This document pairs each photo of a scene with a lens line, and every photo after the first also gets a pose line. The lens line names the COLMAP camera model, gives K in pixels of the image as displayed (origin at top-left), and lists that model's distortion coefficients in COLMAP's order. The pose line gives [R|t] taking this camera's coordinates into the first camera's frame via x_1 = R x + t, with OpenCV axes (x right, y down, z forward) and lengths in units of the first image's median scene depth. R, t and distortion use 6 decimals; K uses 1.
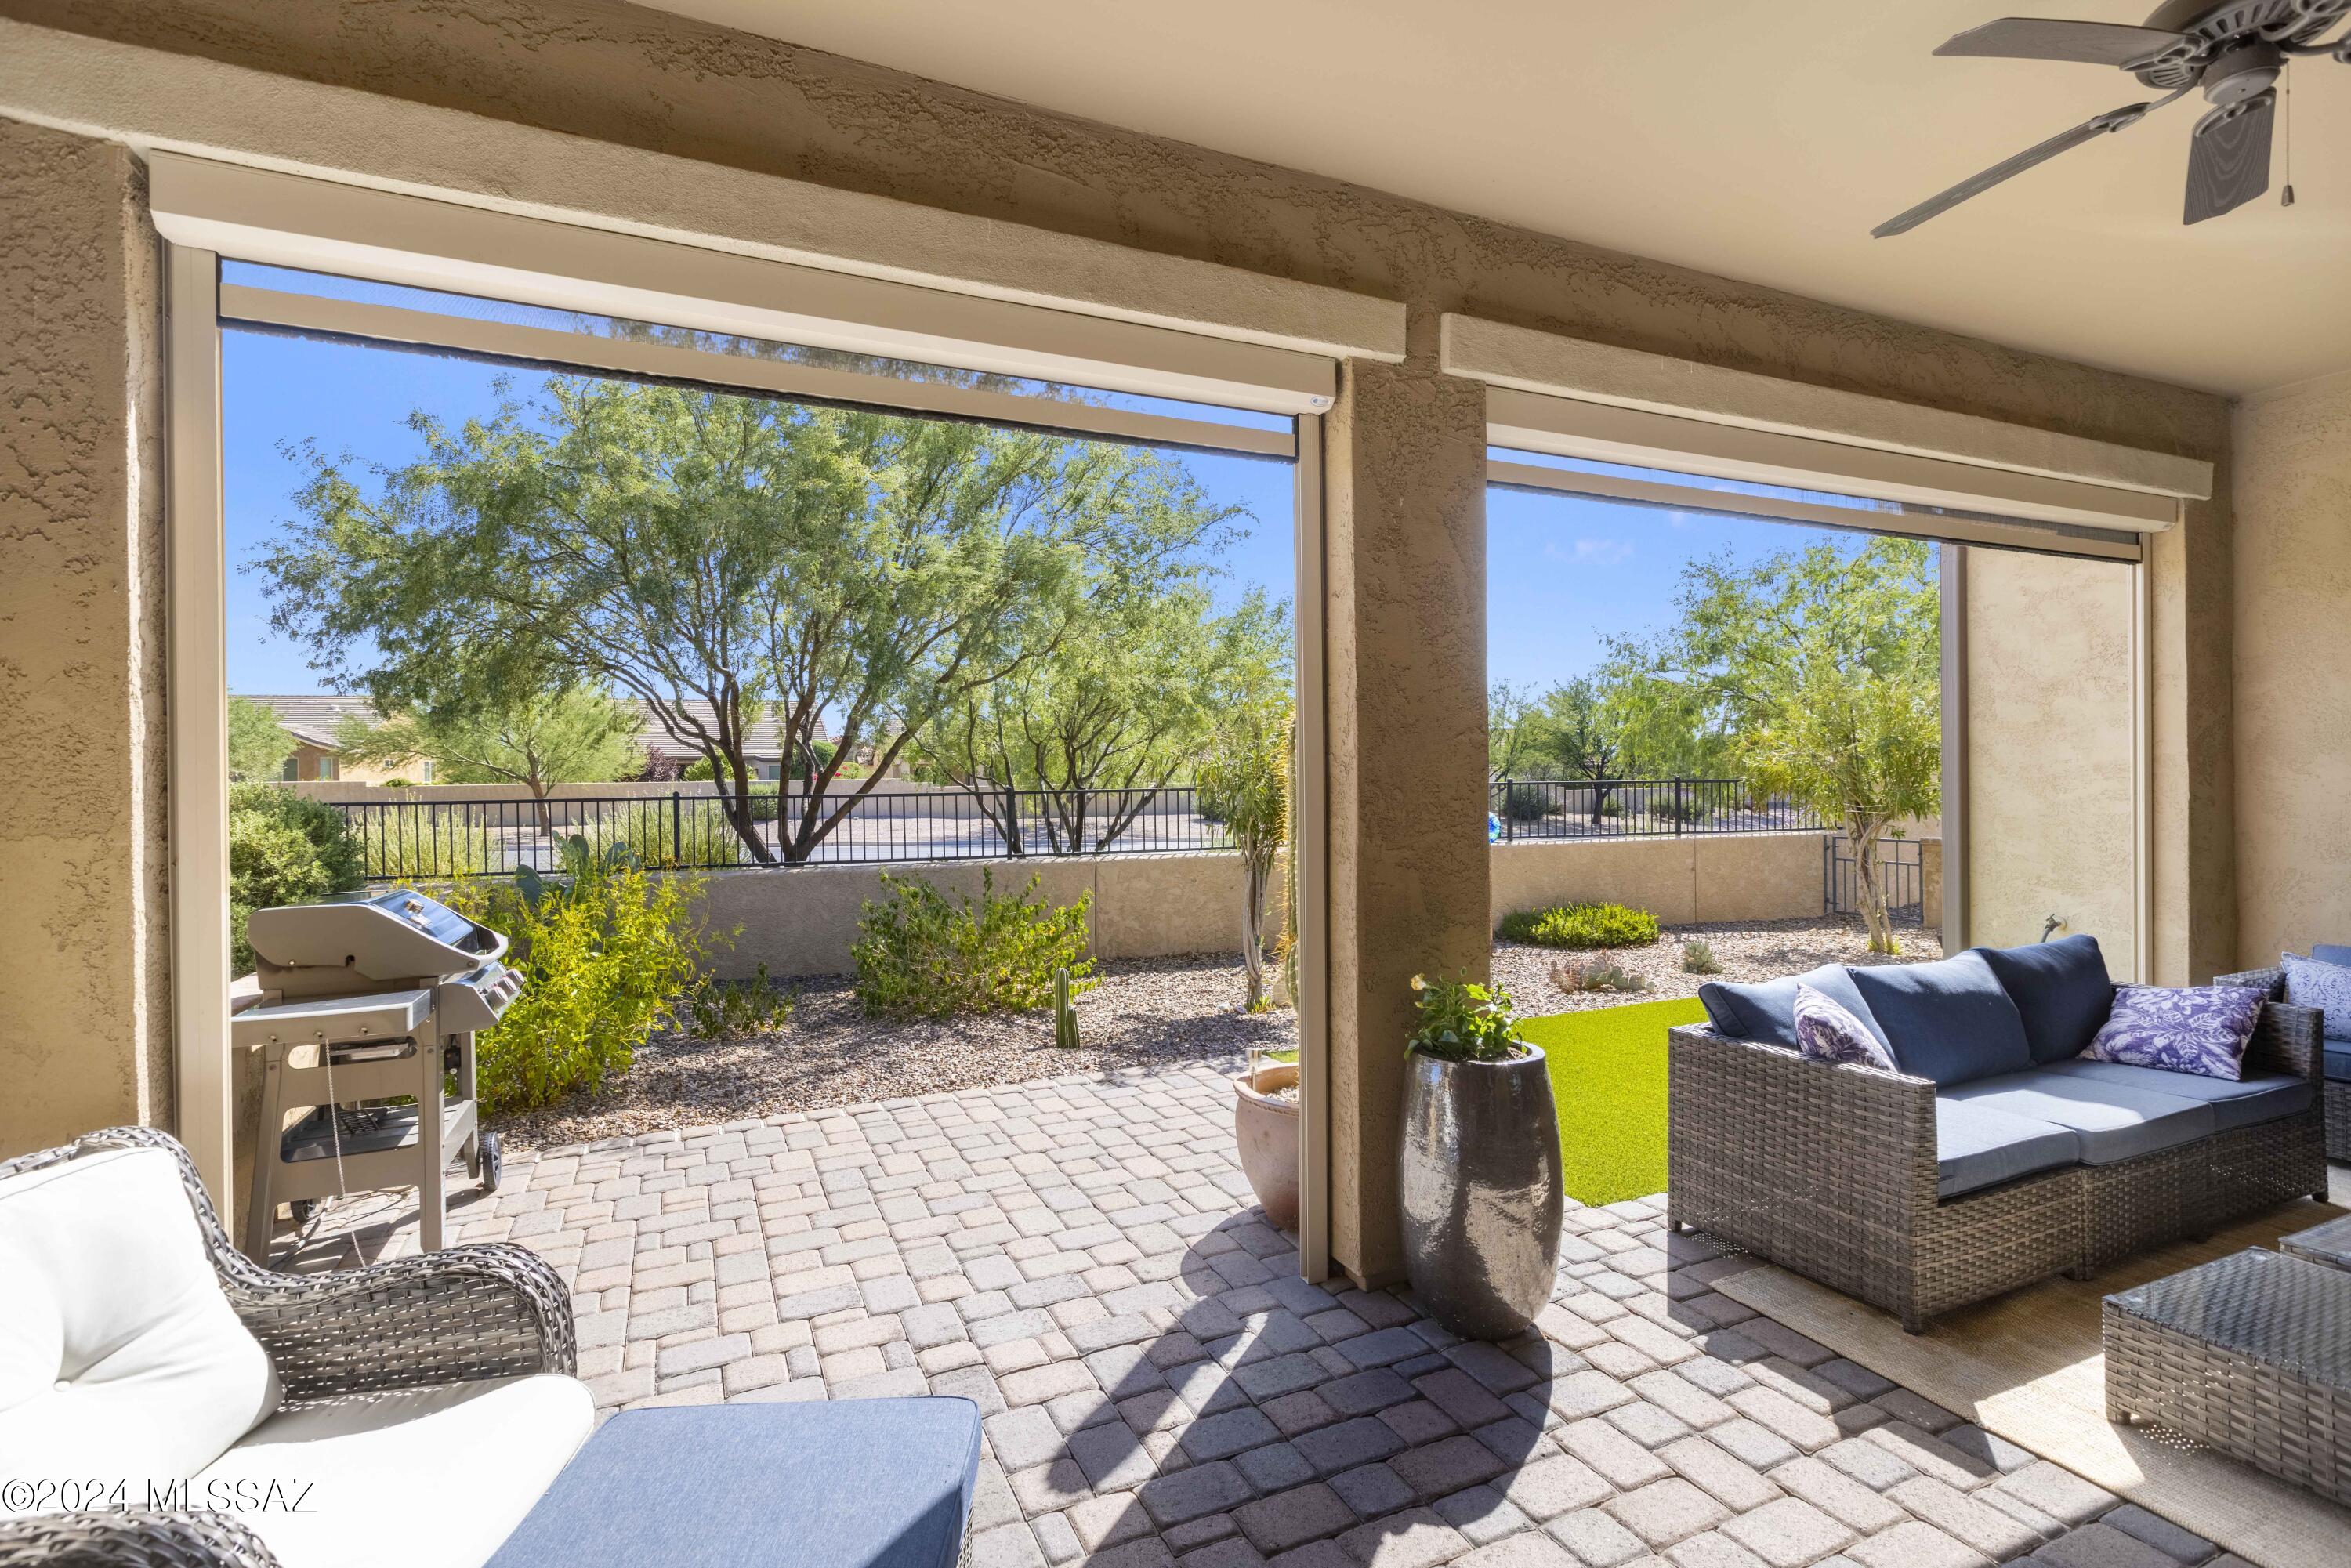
lens RADIAL K [[1130.6, 0, 1178.9], [0, 1130.6, 734.3], [0, 0, 1]] dist [0.017600, 0.000005]
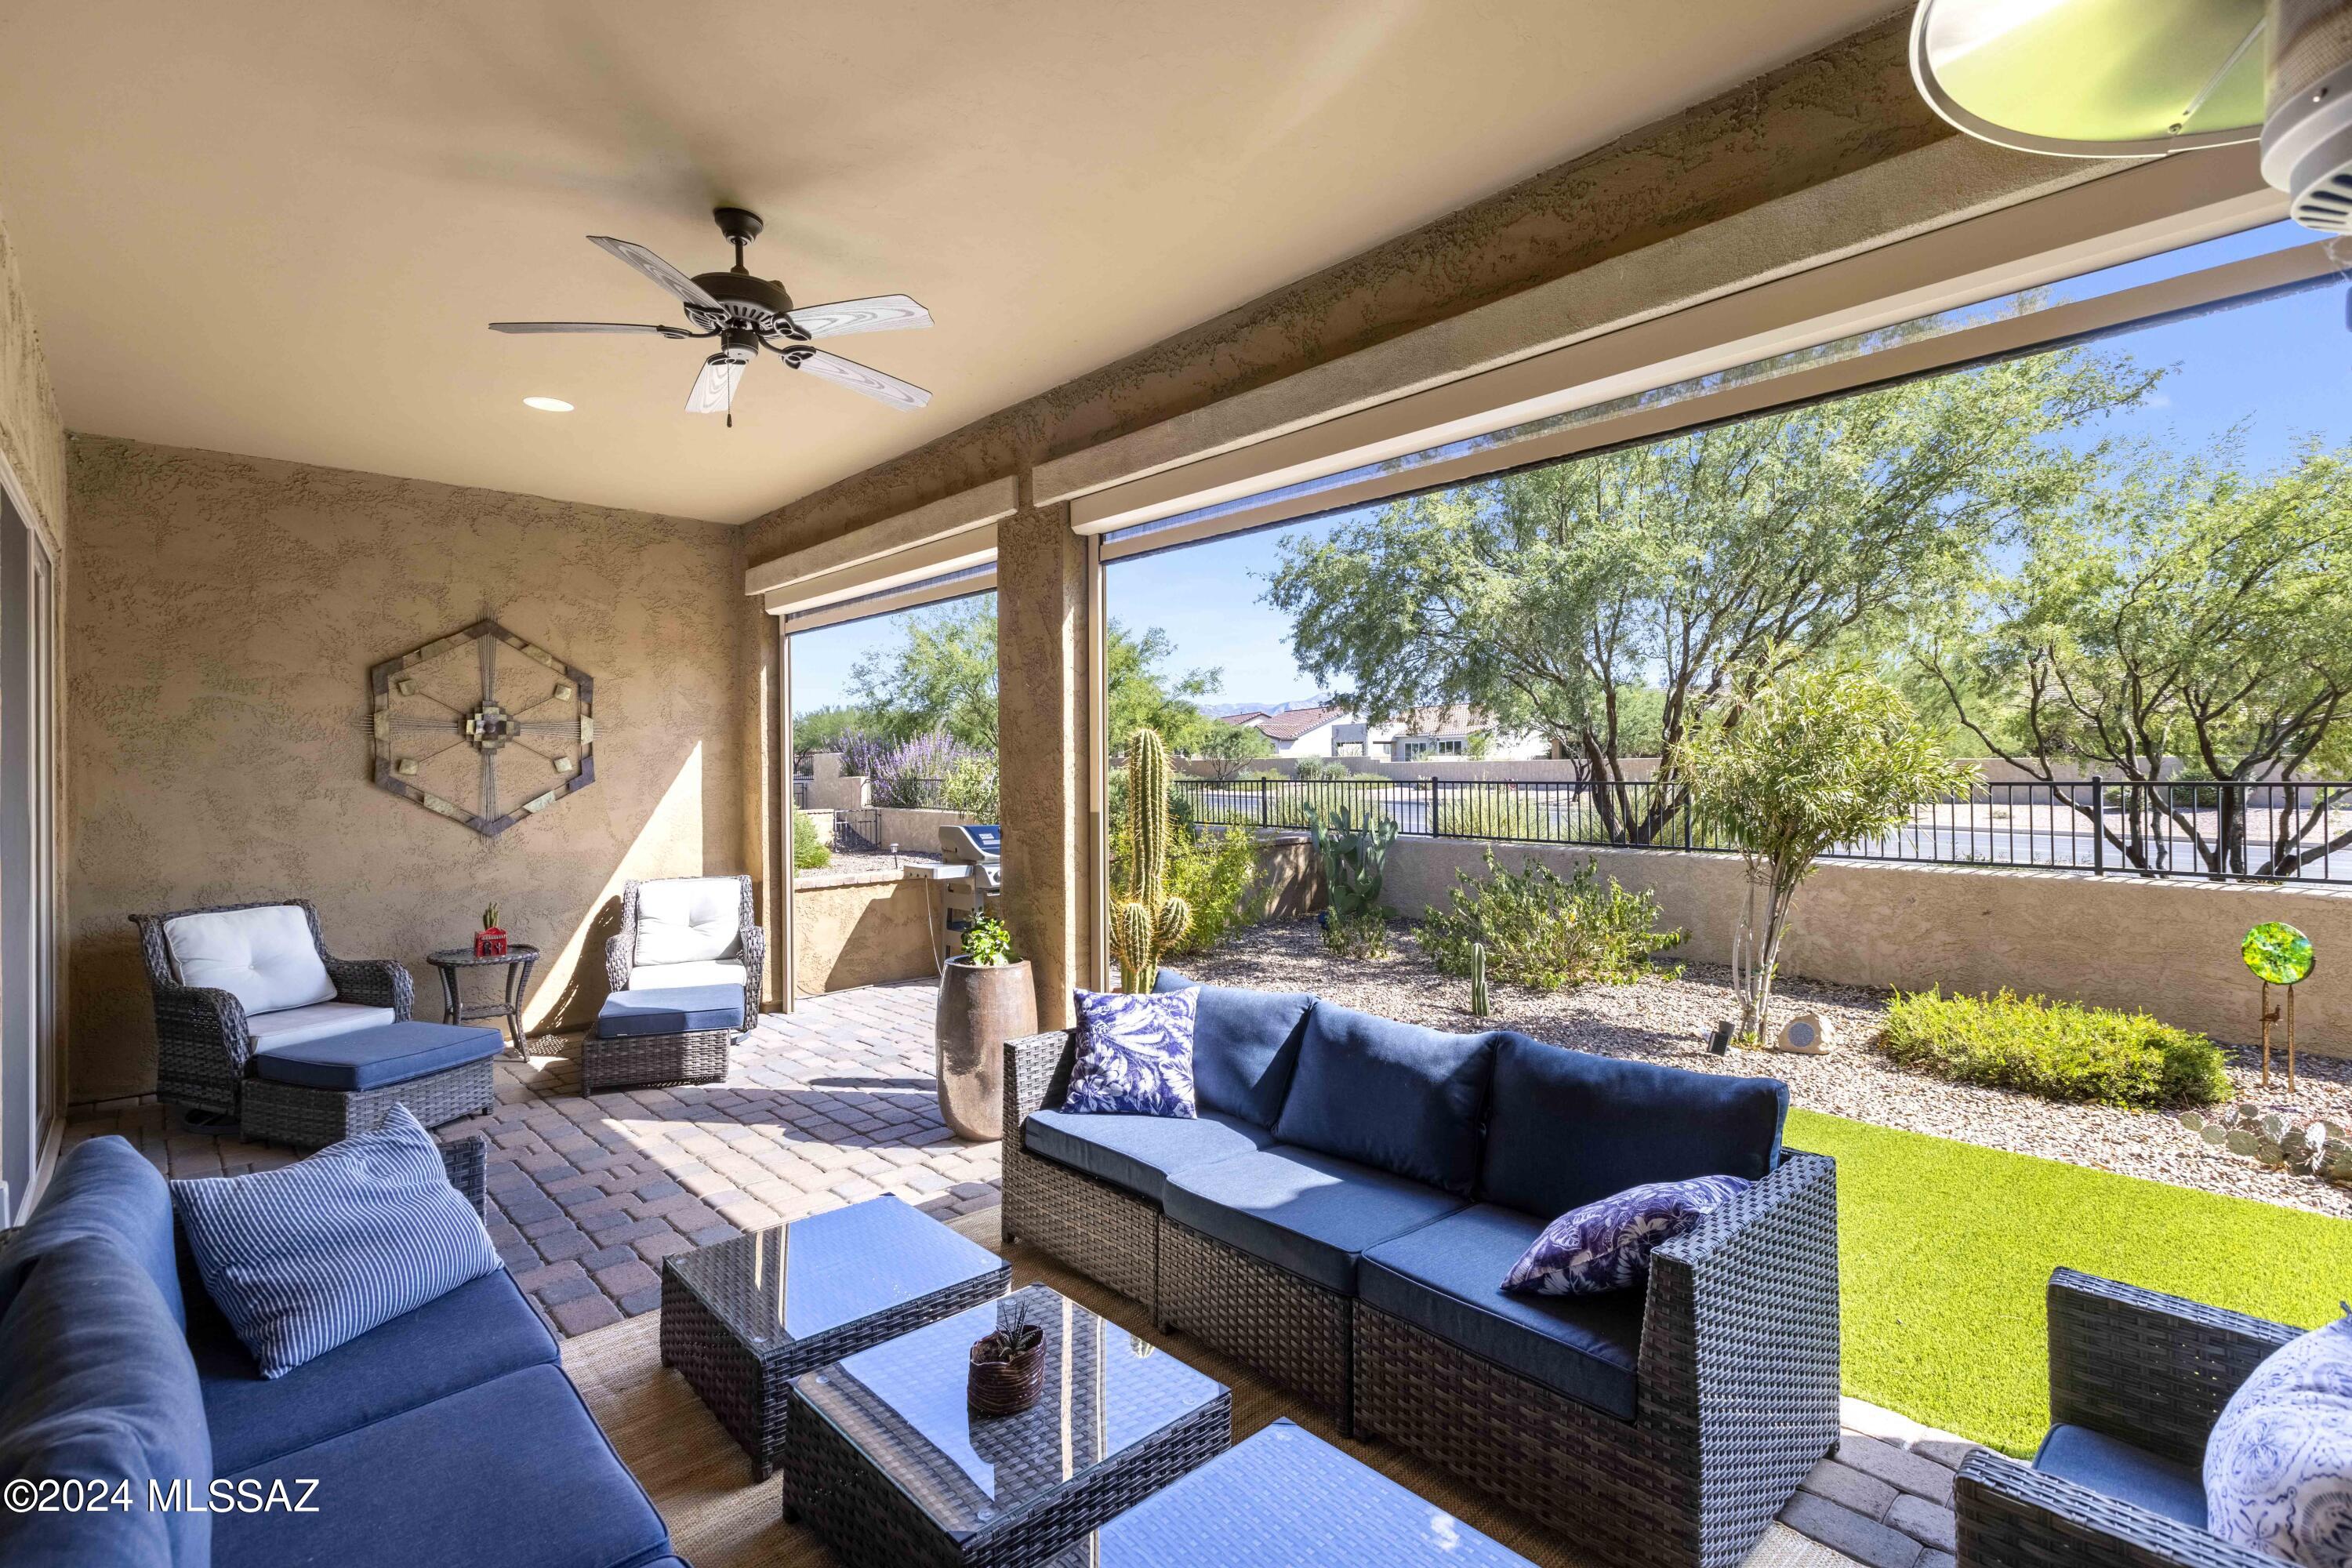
lens RADIAL K [[1082.5, 0, 1170.3], [0, 1082.5, 761.7], [0, 0, 1]] dist [0.000302, -0.000040]
pose [[0.307565, -0.009940, -0.951475, 1.787296], [0.021395, 0.999765, -0.003529, 0.017482], [0.951287, -0.019272, 0.307705, 0.808530]]
